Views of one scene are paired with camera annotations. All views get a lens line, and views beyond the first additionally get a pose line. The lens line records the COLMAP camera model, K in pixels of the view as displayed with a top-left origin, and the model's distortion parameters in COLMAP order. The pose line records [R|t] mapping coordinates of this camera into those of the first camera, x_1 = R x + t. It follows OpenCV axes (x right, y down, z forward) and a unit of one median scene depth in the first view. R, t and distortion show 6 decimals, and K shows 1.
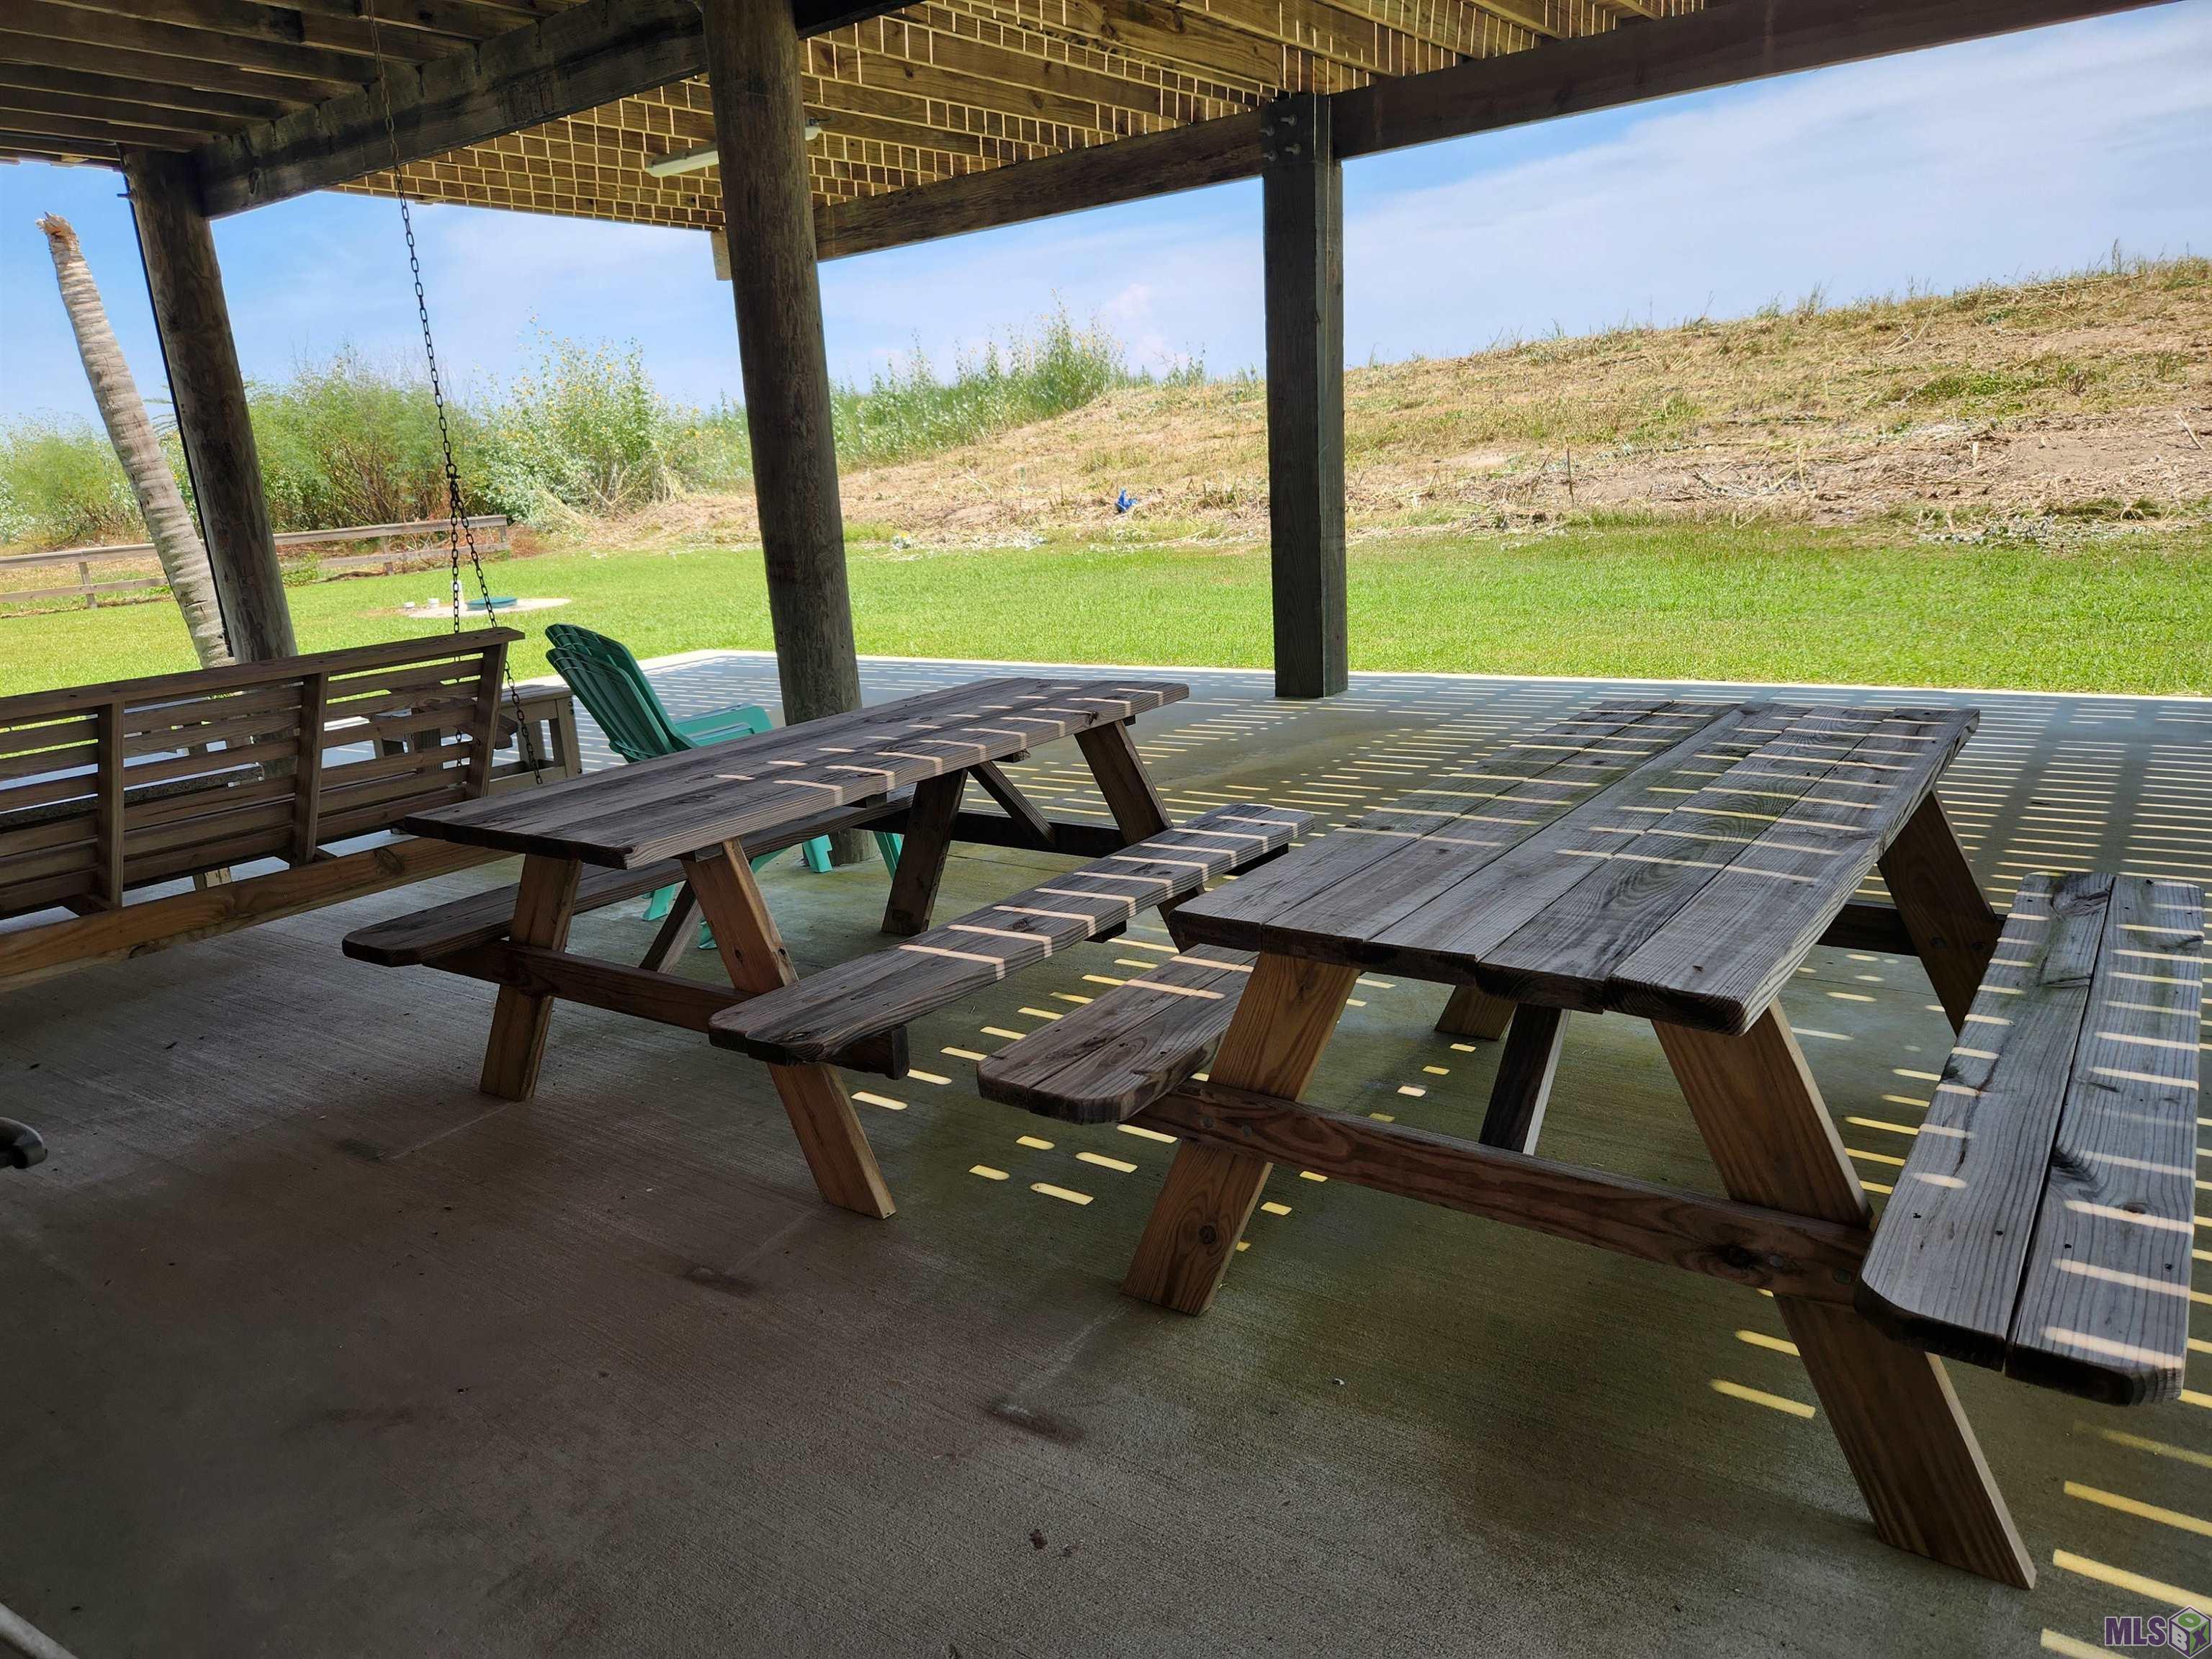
lens RADIAL K [[1469.6, 0, 1098.6], [0, 1469.6, 869.6], [0, 0, 1]] dist [0.079209, -0.071171]
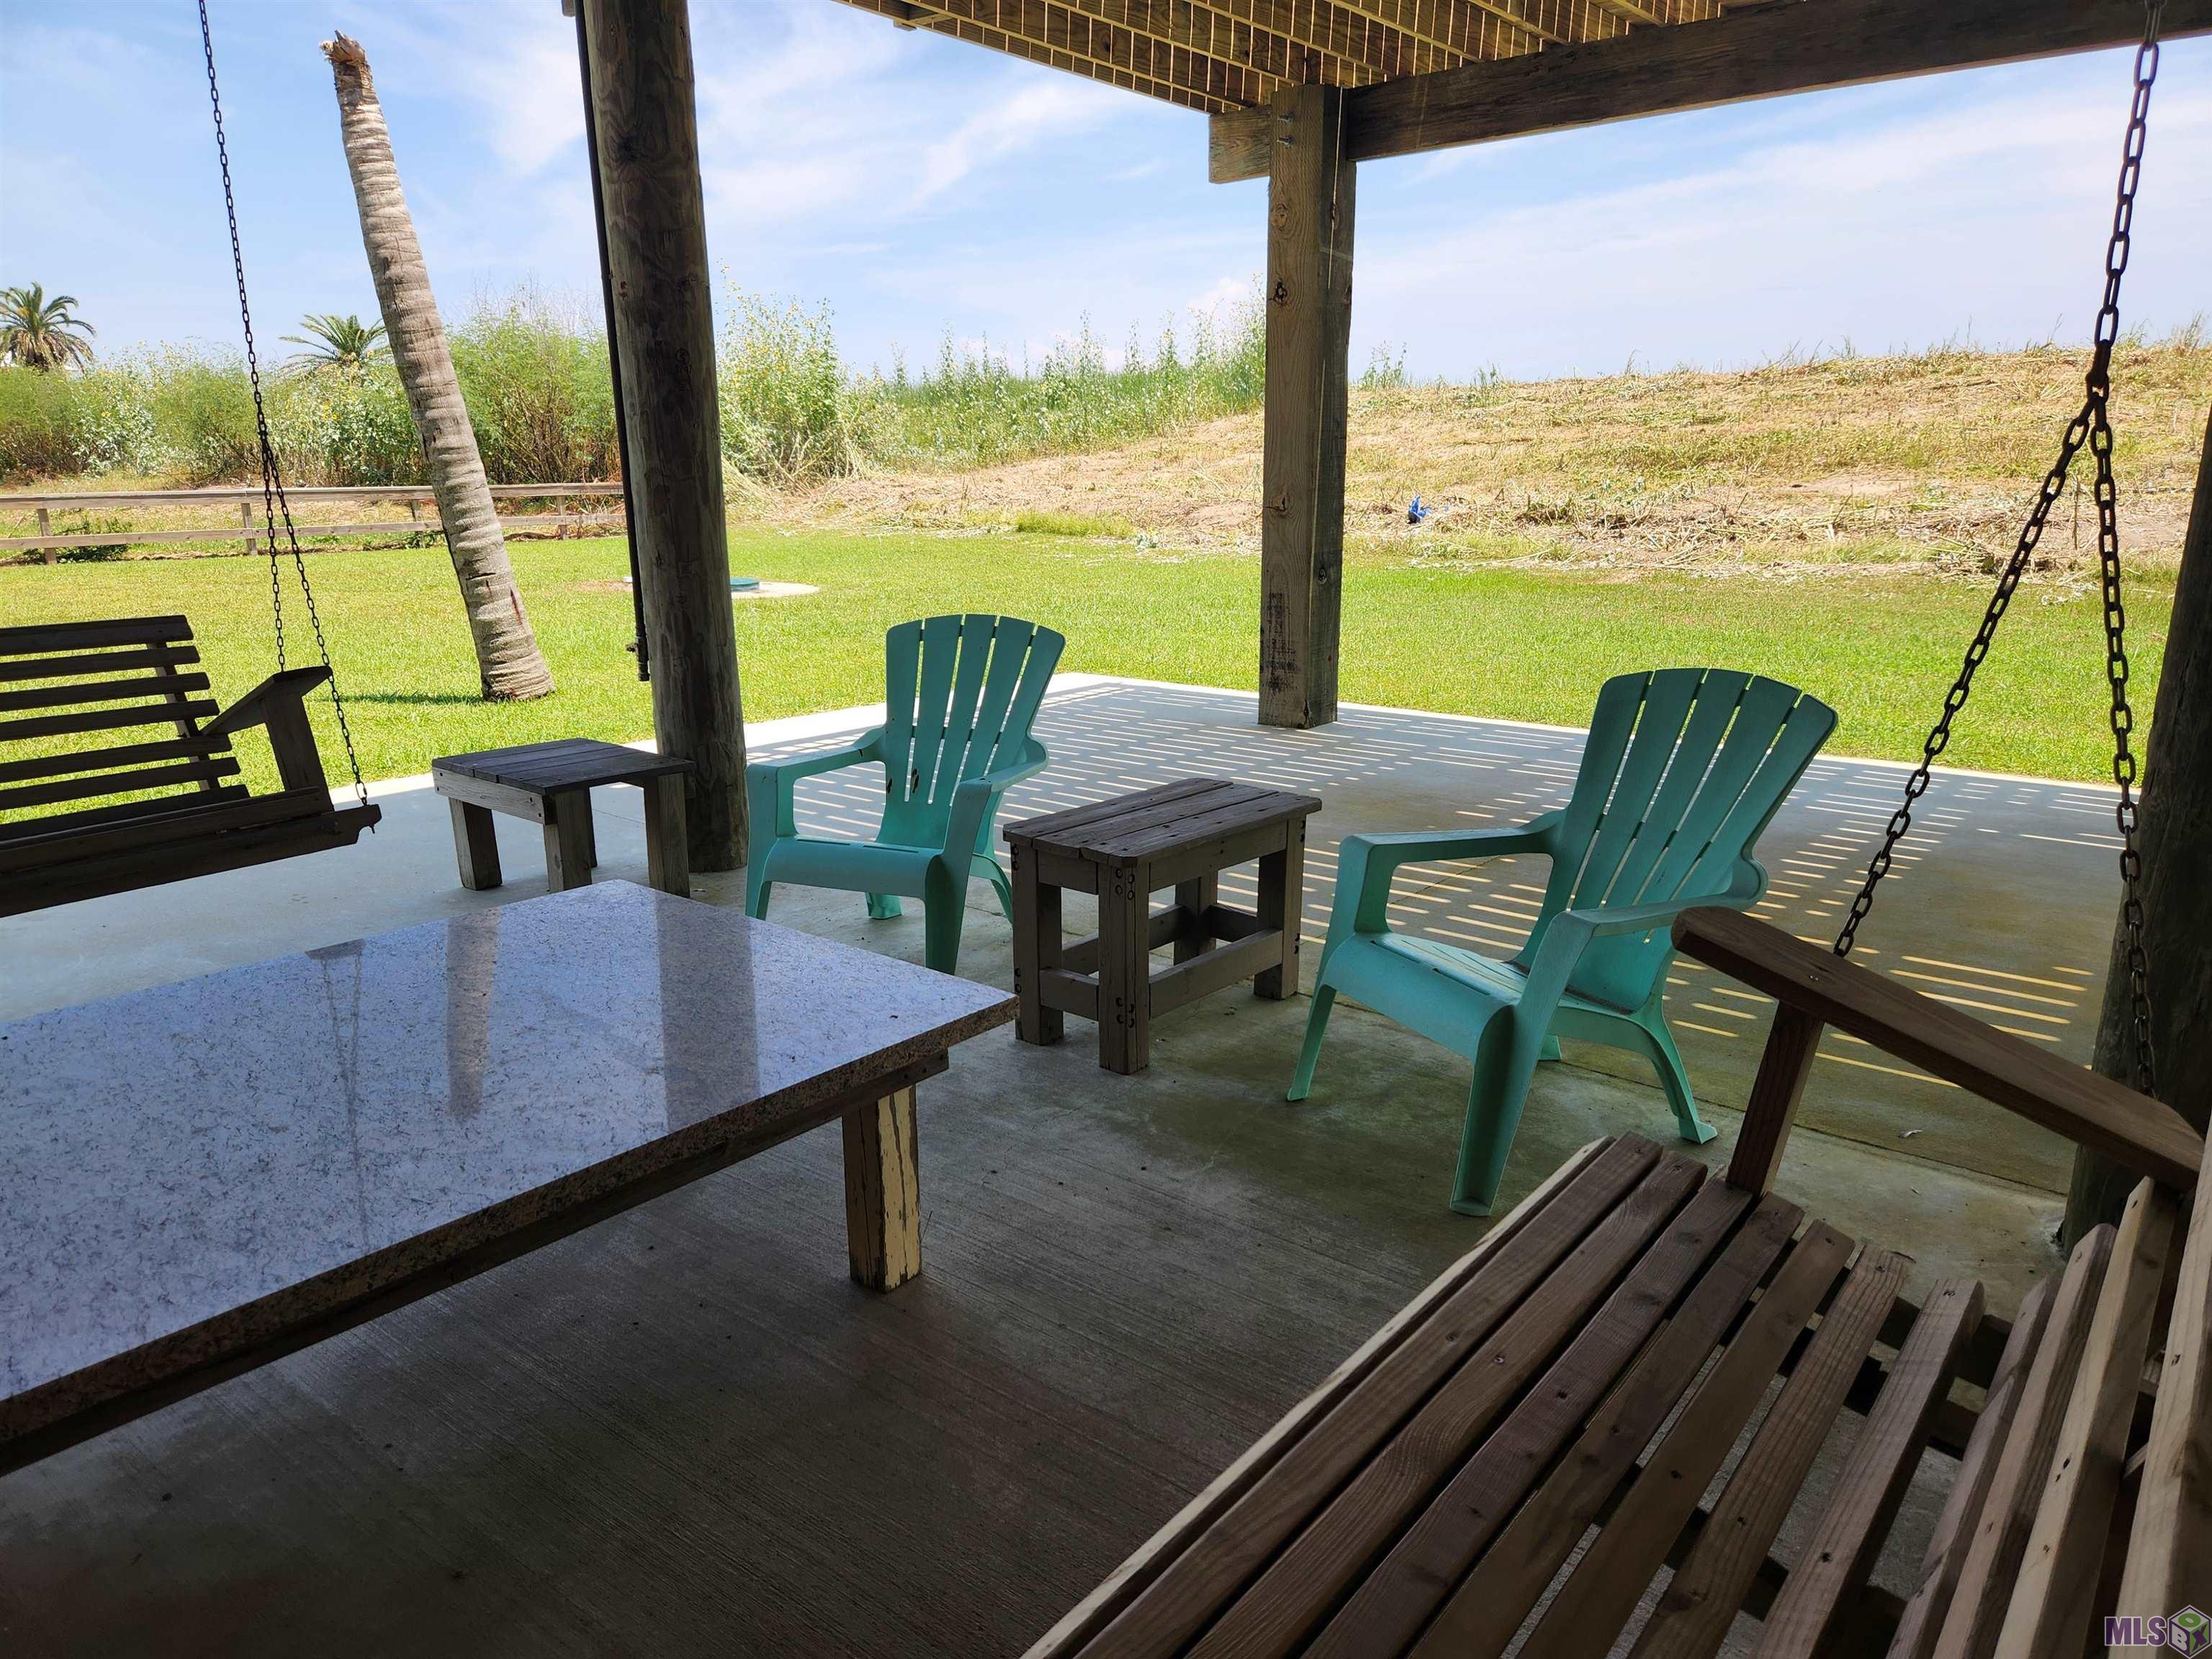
lens RADIAL K [[1469.6, 0, 1098.6], [0, 1469.6, 869.6], [0, 0, 1]] dist [0.079209, -0.071171]
pose [[0.996515, 0.074786, -0.036949, -0.118650], [-0.074775, 0.997199, 0.001667, -0.025658], [0.036970, 0.001102, 0.999316, 0.122385]]
